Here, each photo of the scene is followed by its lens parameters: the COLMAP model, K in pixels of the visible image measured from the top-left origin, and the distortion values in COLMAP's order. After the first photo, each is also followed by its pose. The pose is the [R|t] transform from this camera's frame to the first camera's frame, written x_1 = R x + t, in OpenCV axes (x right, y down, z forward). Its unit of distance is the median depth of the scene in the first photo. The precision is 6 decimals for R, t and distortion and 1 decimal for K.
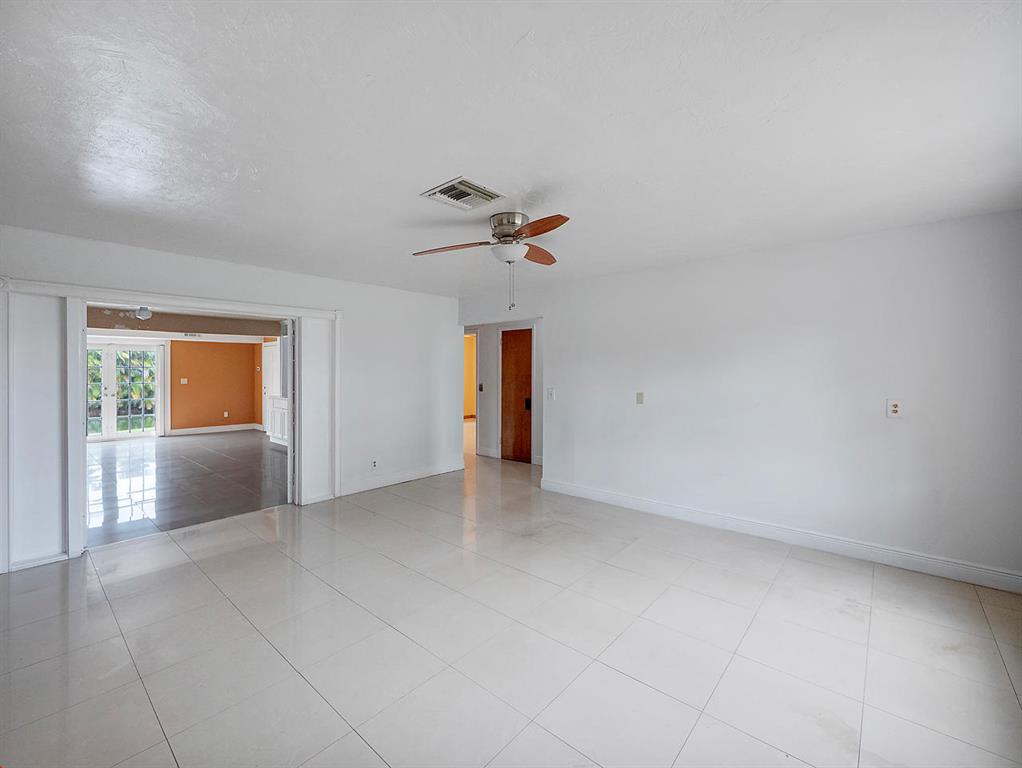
lens RADIAL K [[443.5, 0, 507.8], [0, 443.5, 373.7], [0, 0, 1]] dist [-0.001838, 0.000056]
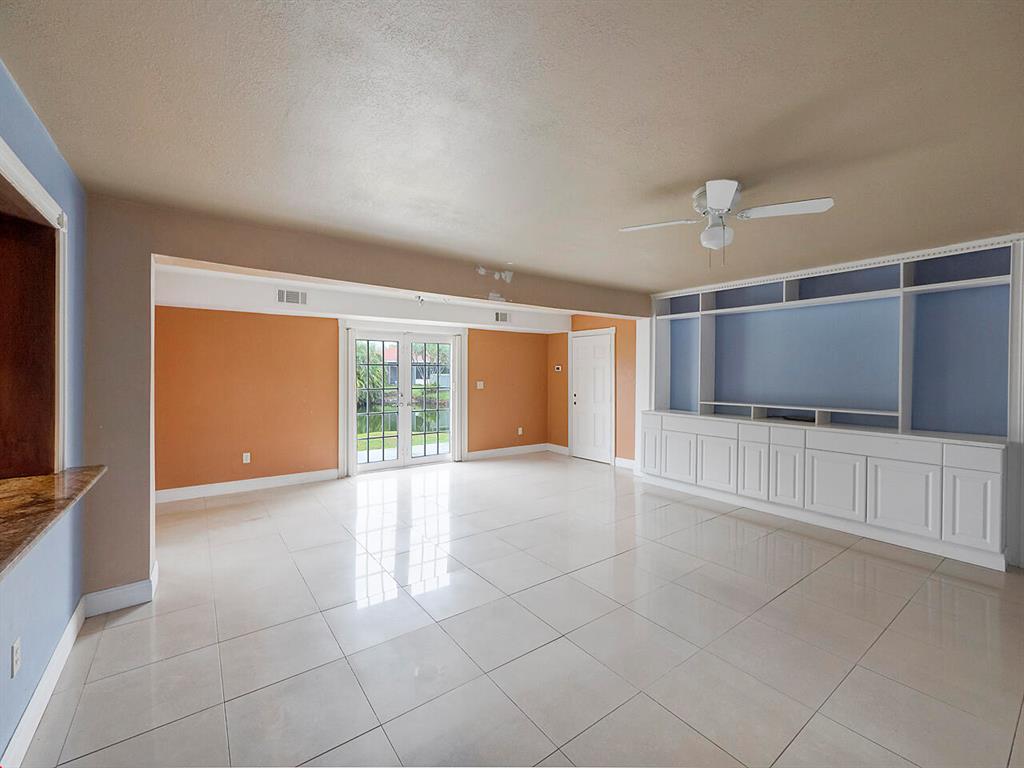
lens RADIAL K [[431.1, 0, 508.5], [0, 431.1, 378.3], [0, 0, 1]] dist [0.000236, 0.000098]
pose [[0.978084, 0.005935, -0.208126, -0.553732], [-0.004558, 0.999964, 0.007099, 0.000321], [0.208161, -0.005995, 0.978076, 0.327263]]
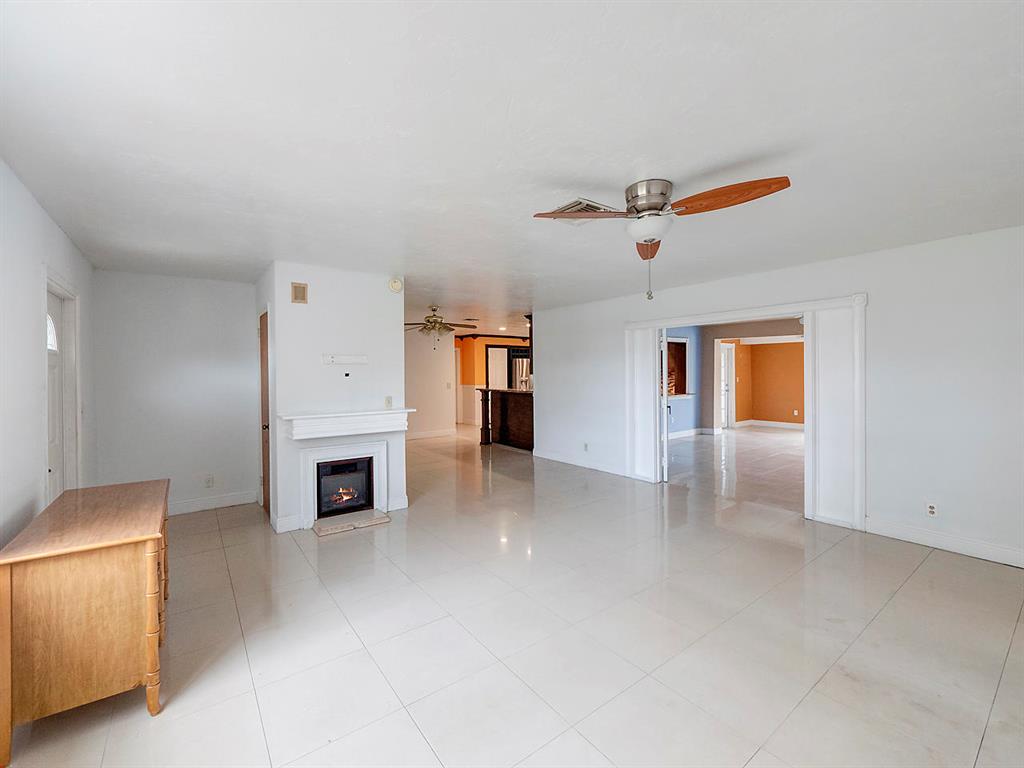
lens RADIAL K [[444.4, 0, 508.8], [0, 444.4, 373.7], [0, 0, 1]] dist [-0.001838, 0.000056]
pose [[-0.192551, 0.003029, -0.981282, 0.259921], [-0.000047, 0.999995, 0.003096, 0.000279], [0.981287, 0.000642, -0.192550, 0.282137]]
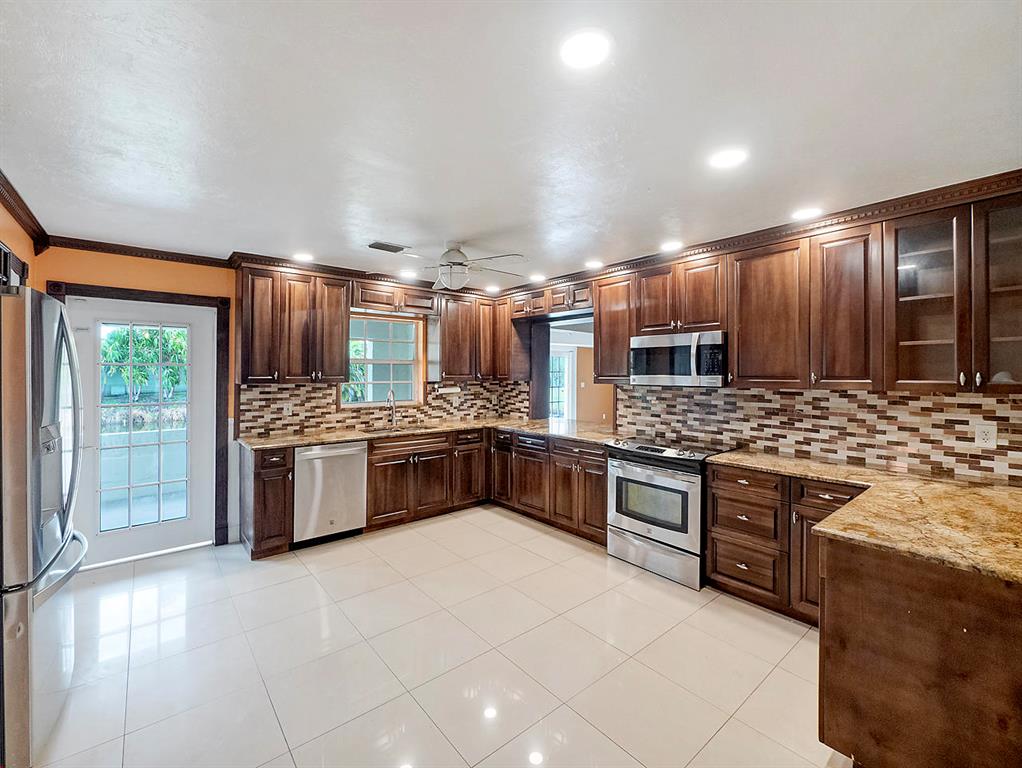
lens RADIAL K [[436.1, 0, 507.9], [0, 436.1, 381.4], [0, 0, 1]] dist [-0.001667, -0.000121]
pose [[0.989721, 0.003722, -0.142963, -0.780994], [-0.001709, 0.999898, 0.014201, -0.006531], [0.143001, -0.013811, 0.989626, -0.070808]]
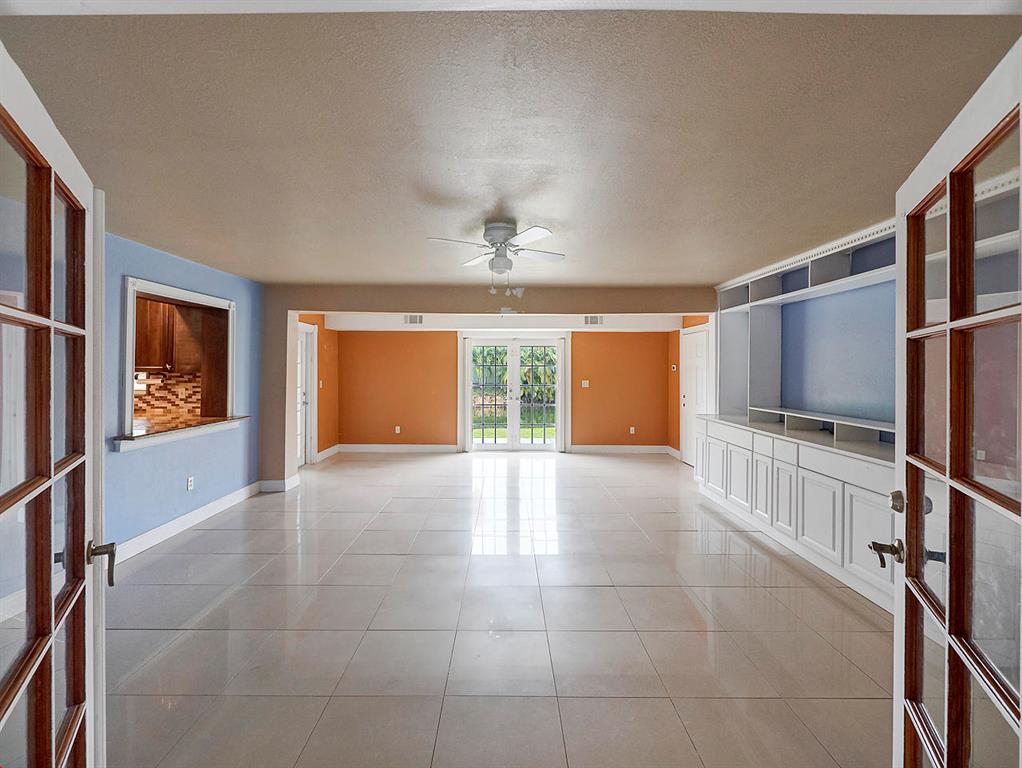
lens RADIAL K [[443.5, 0, 507.8], [0, 443.5, 373.7], [0, 0, 1]] dist [-0.001838, 0.000056]
pose [[0.668775, 0.009032, -0.743410, -0.249427], [-0.008108, 0.999955, 0.004855, -0.003818], [0.743420, 0.002781, 0.668819, 0.387585]]
